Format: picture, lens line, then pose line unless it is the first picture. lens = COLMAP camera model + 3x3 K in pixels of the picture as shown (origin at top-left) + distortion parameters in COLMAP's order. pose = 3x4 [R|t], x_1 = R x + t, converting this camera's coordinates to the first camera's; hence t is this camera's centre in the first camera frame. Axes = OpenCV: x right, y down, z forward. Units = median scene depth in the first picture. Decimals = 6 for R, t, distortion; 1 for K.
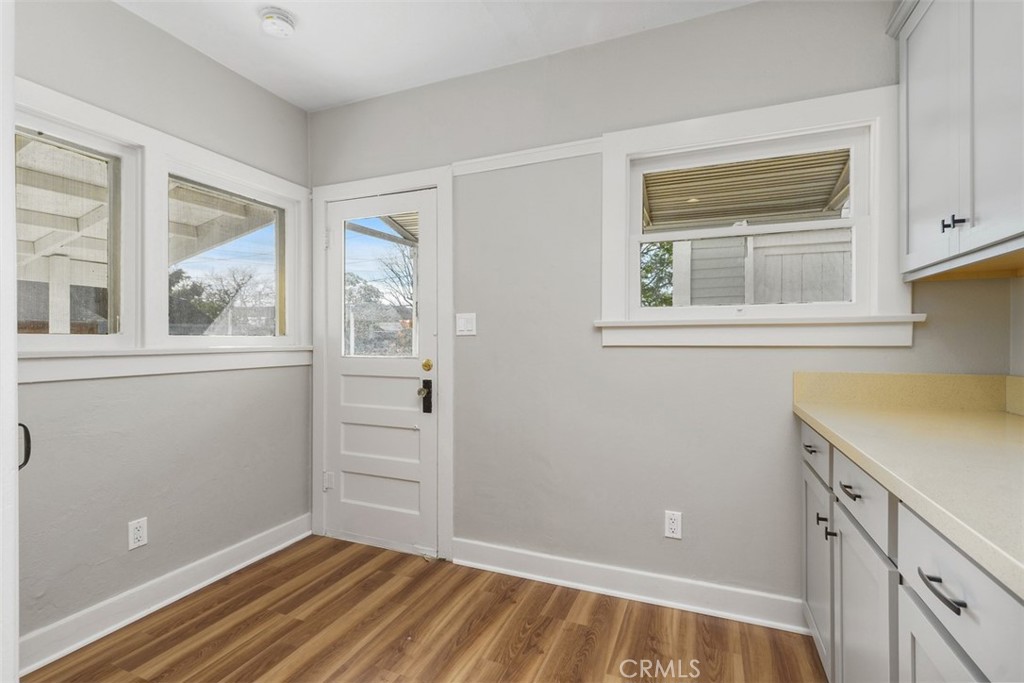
lens RADIAL K [[465.4, 0, 514.6], [0, 465.4, 347.1], [0, 0, 1]] dist [0.007418, -0.000576]
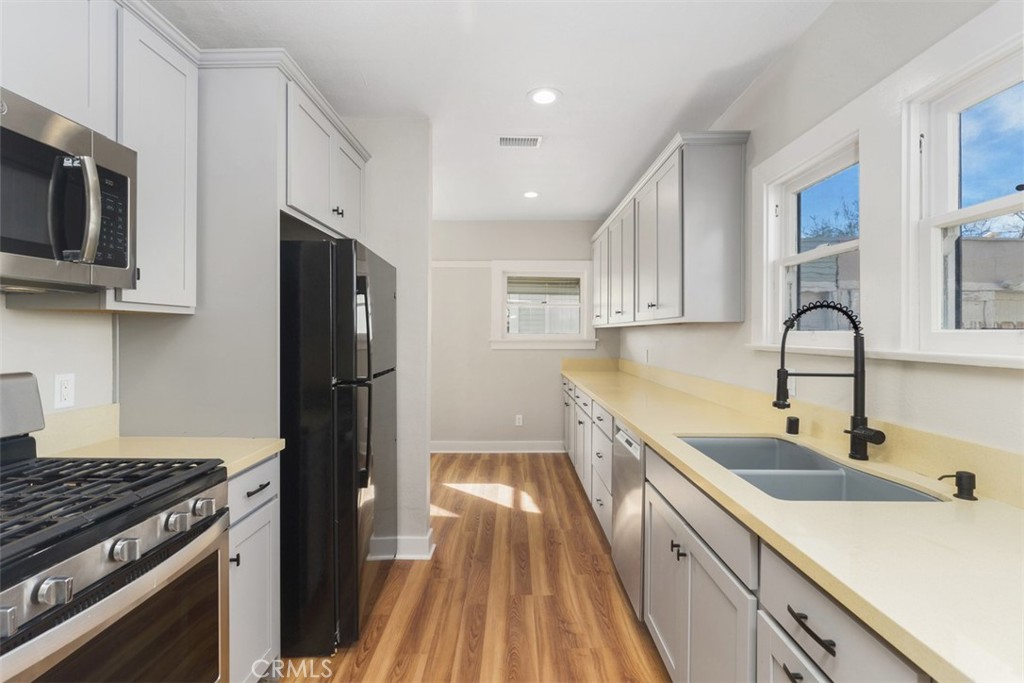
lens RADIAL K [[476.0, 0, 509.5], [0, 476.0, 342.6], [0, 0, 1]] dist [-0.002801, 0.000335]
pose [[0.927044, -0.002779, 0.374942, -0.659092], [-0.001573, 0.999935, 0.011301, -0.065161], [-0.374949, -0.011067, 0.926979, -1.328242]]
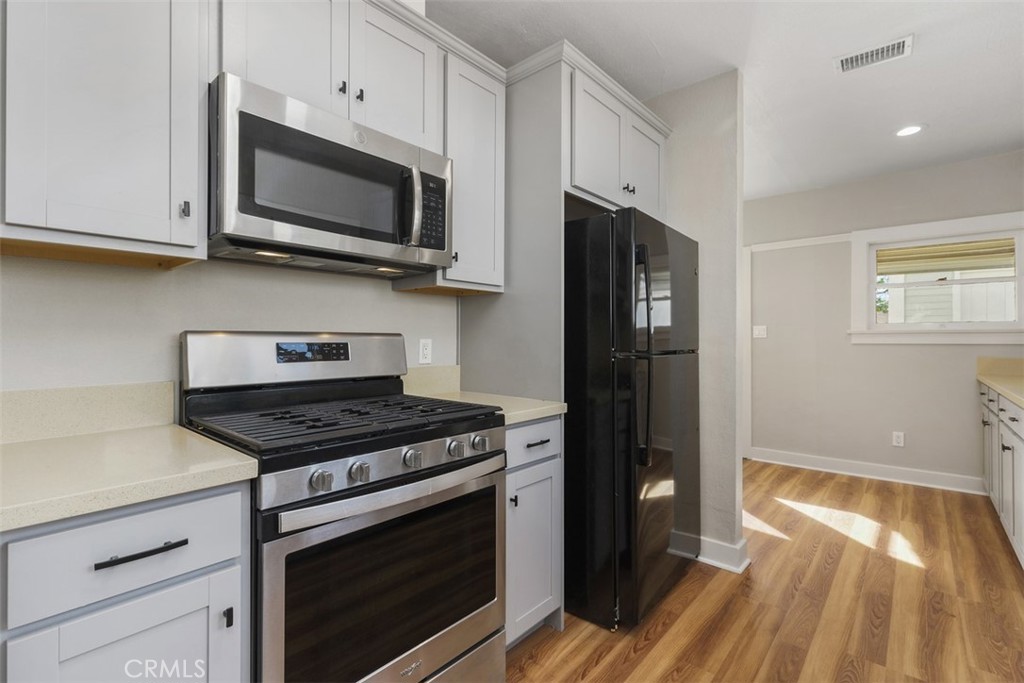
lens RADIAL K [[465.4, 0, 512.4], [0, 465.4, 338.9], [0, 0, 1]] dist [0.007418, -0.000576]
pose [[0.948005, 0.000414, -0.318255, -0.528006], [-0.003799, 0.999943, -0.010015, 0.003896], [0.318233, 0.010703, 0.947952, -1.267637]]
